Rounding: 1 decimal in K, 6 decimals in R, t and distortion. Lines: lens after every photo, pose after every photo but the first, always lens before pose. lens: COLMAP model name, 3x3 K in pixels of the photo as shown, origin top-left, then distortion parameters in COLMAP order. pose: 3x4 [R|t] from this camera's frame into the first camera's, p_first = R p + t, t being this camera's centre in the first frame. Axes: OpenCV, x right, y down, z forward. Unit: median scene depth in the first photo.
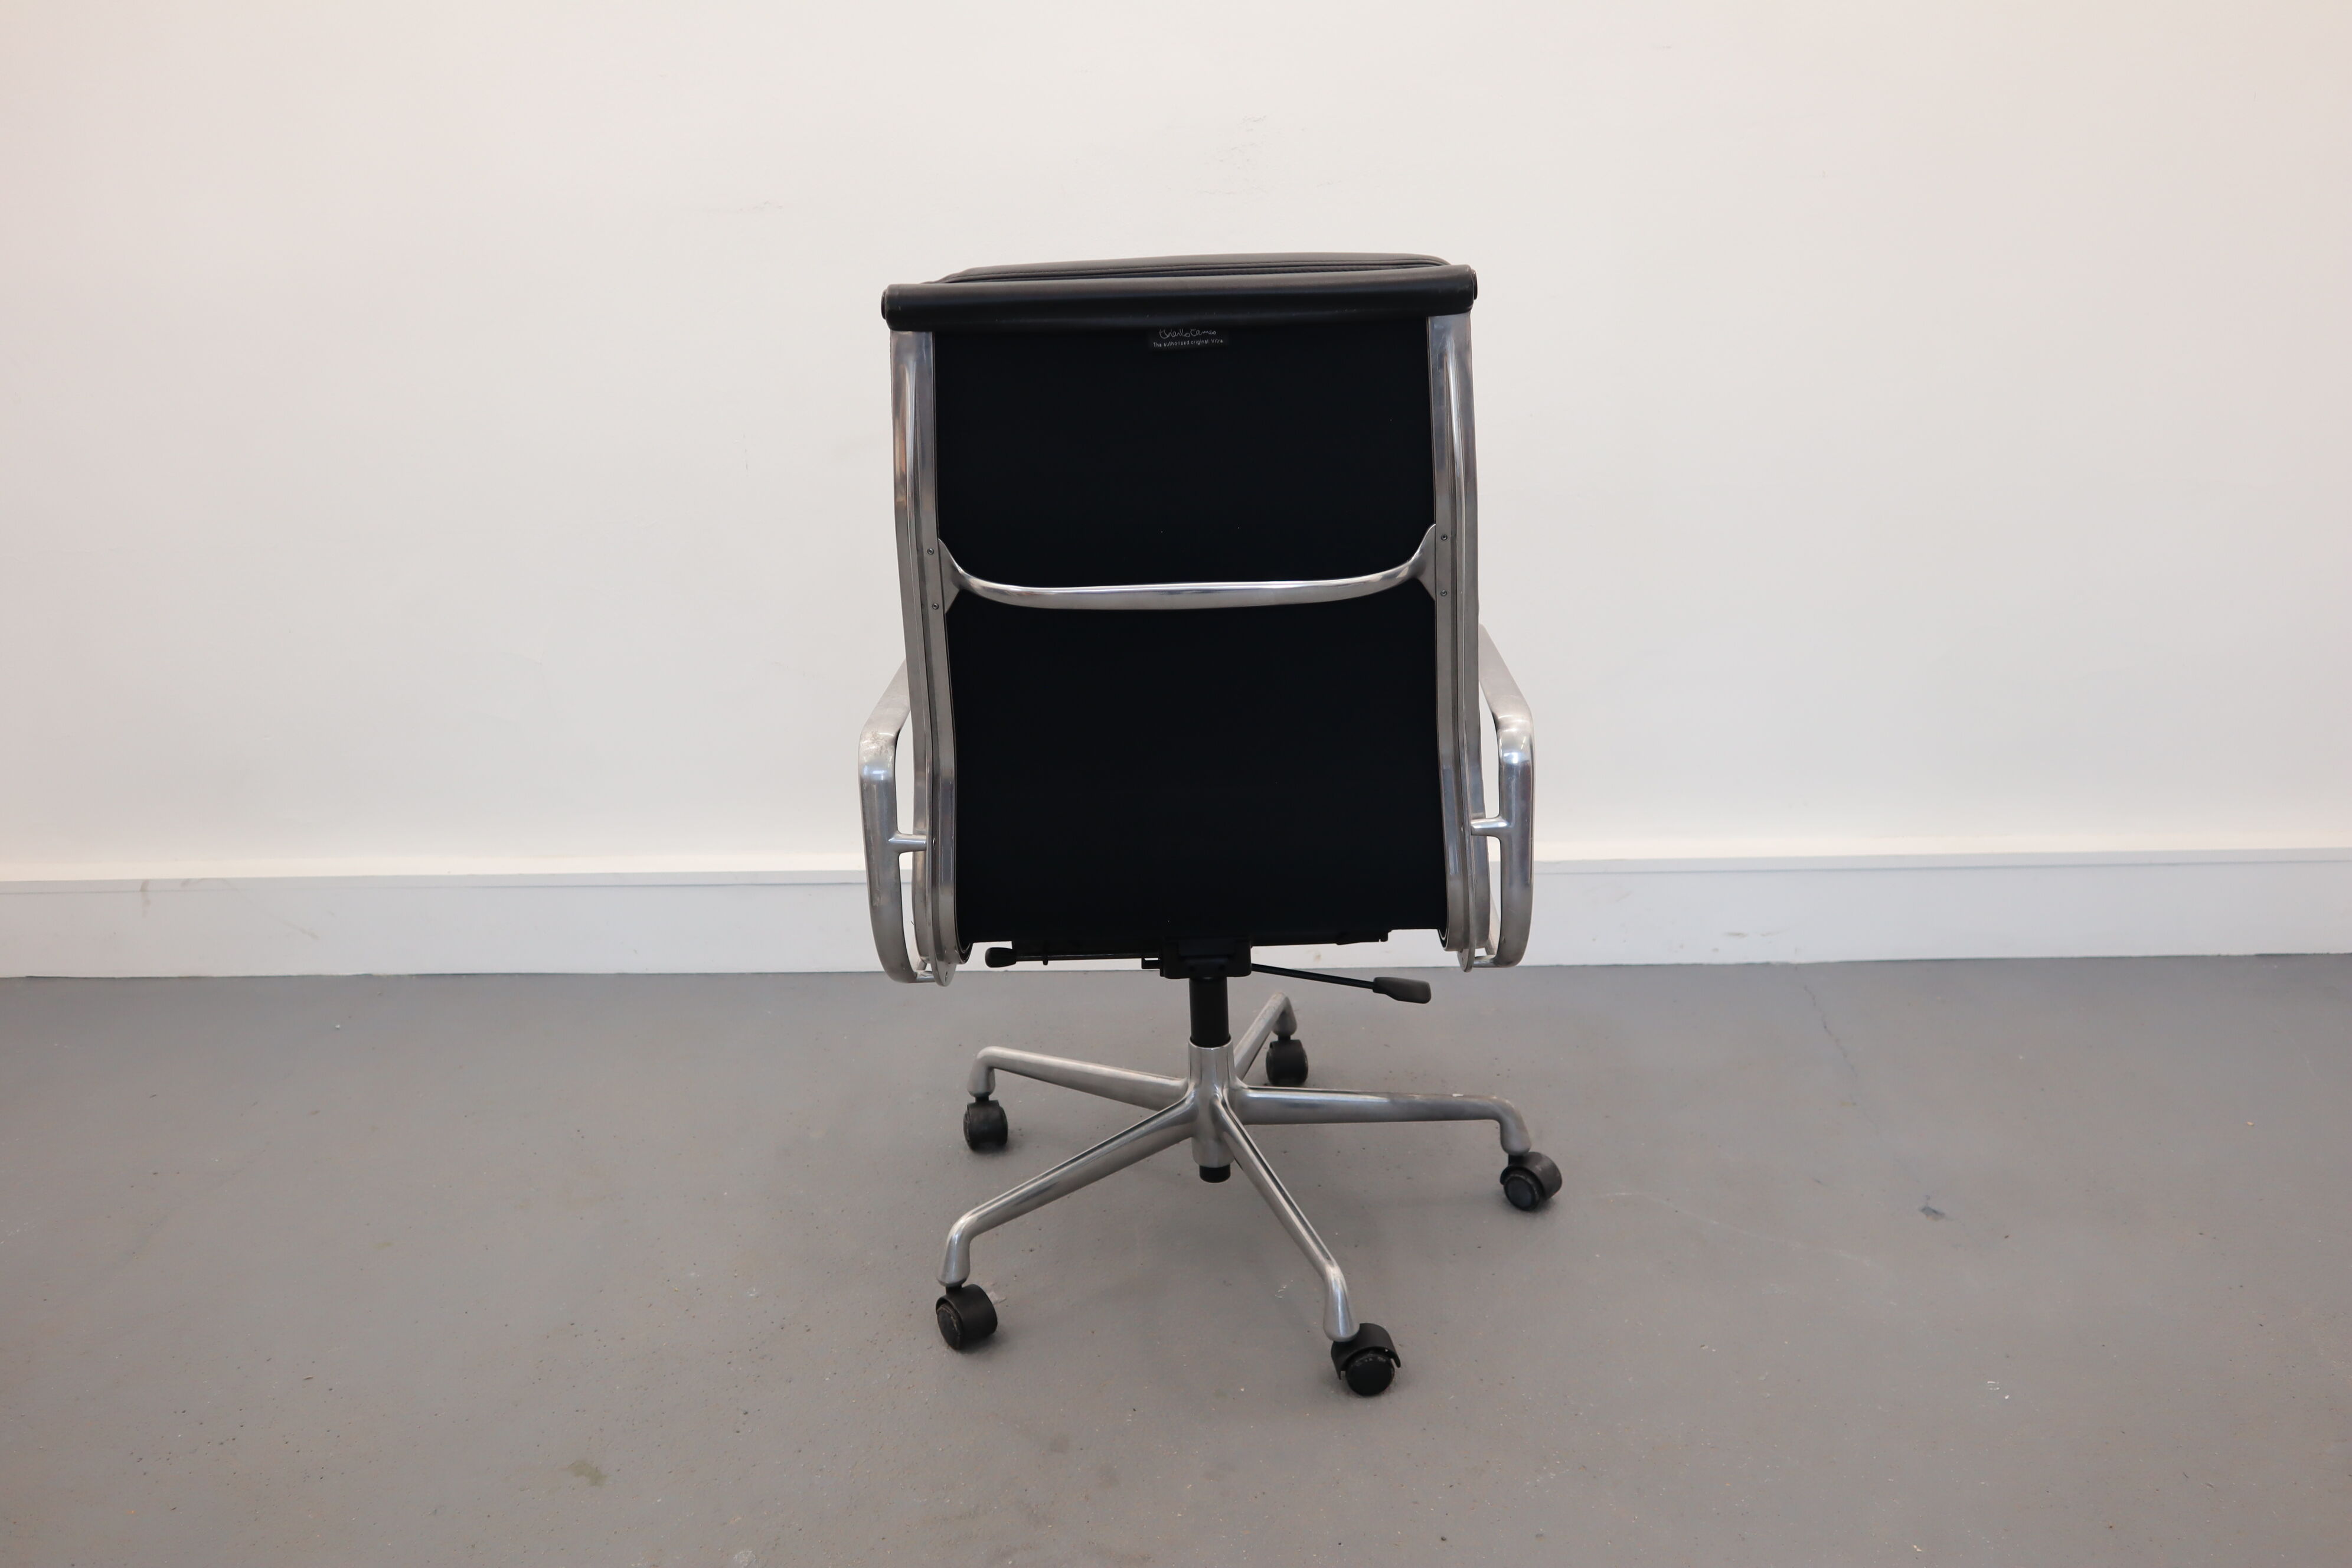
lens RADIAL K [[1720.5, 0, 1170.3], [0, 1720.5, 669.1], [0, 0, 1]] dist [-0.162155, 0.113825]
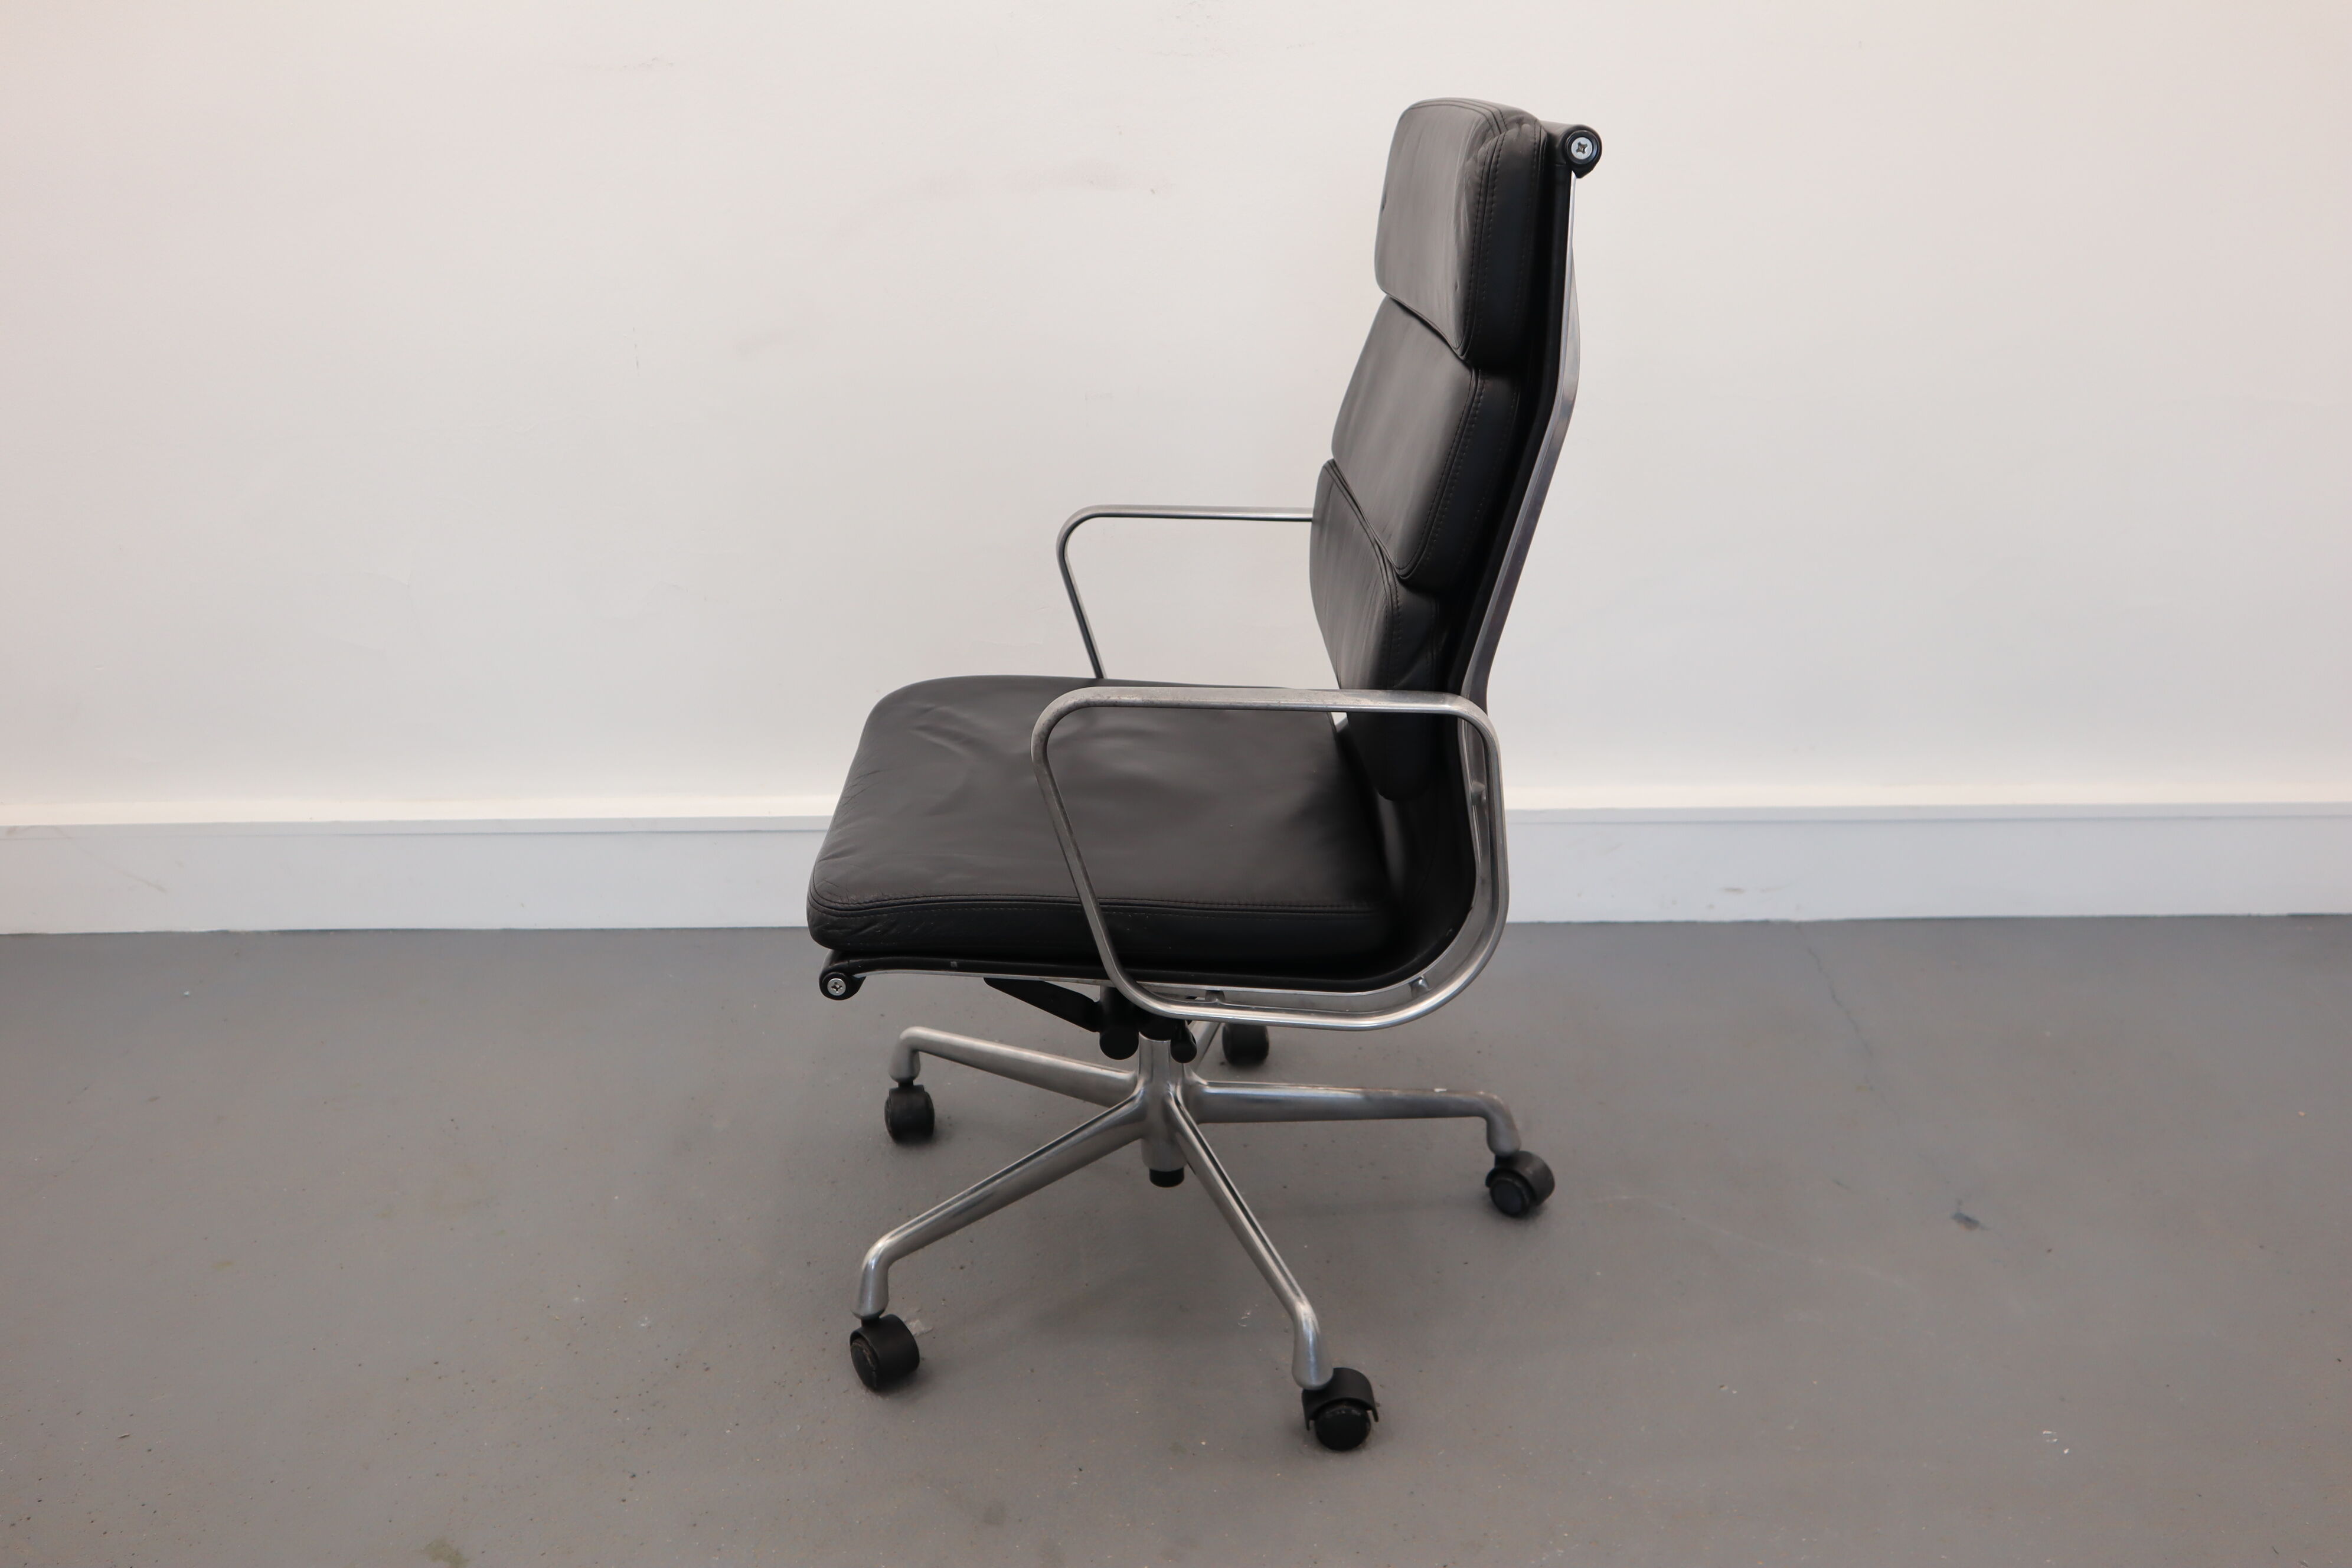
lens RADIAL K [[1742.1, 0, 1175.3], [0, 1742.1, 719.6], [0, 0, 1]] dist [-0.128497, 0.077178]
pose [[0.999185, 0.001596, 0.040343, -0.006022], [-0.005251, 0.995869, 0.090653, -0.020977], [-0.040032, -0.090791, 0.995065, 0.108353]]
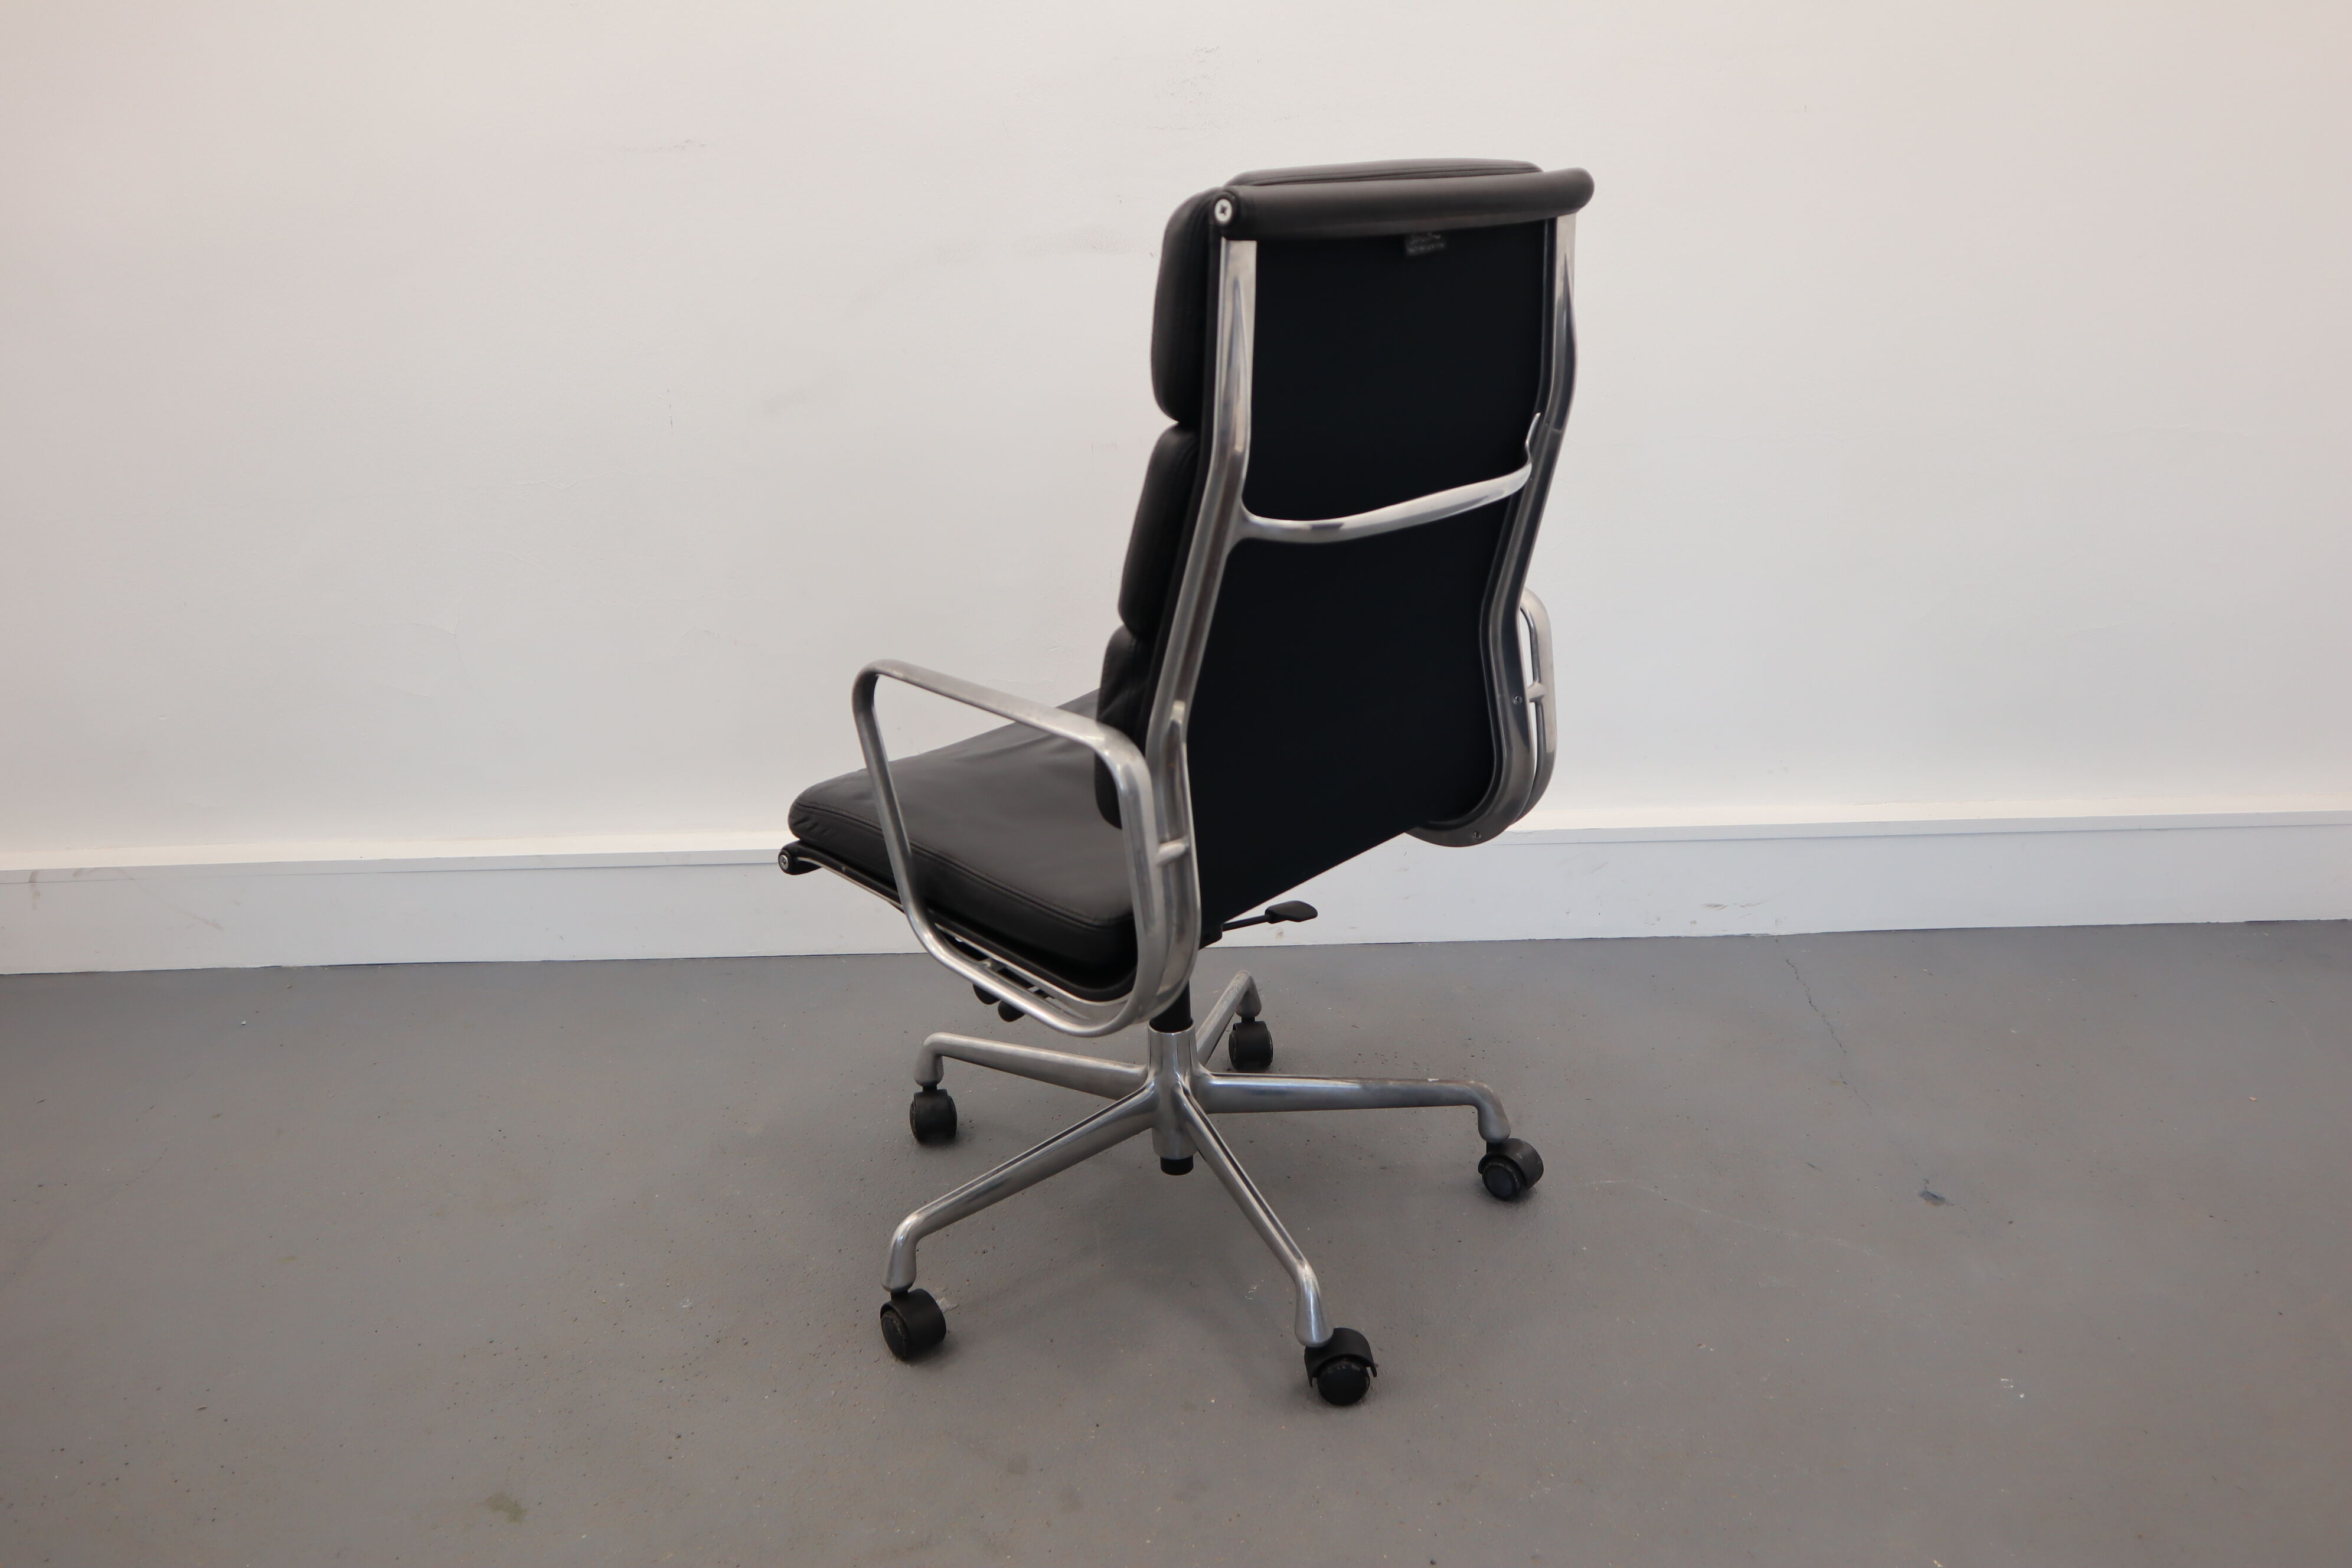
lens RADIAL K [[1724.4, 0, 1174.3], [0, 1724.4, 706.7], [0, 0, 1]] dist [-0.130085, 0.071959]
pose [[0.999376, -0.008965, 0.034159, -0.005203], [0.007645, 0.999227, 0.038561, 0.004848], [-0.034478, -0.038276, 0.998672, 0.054545]]
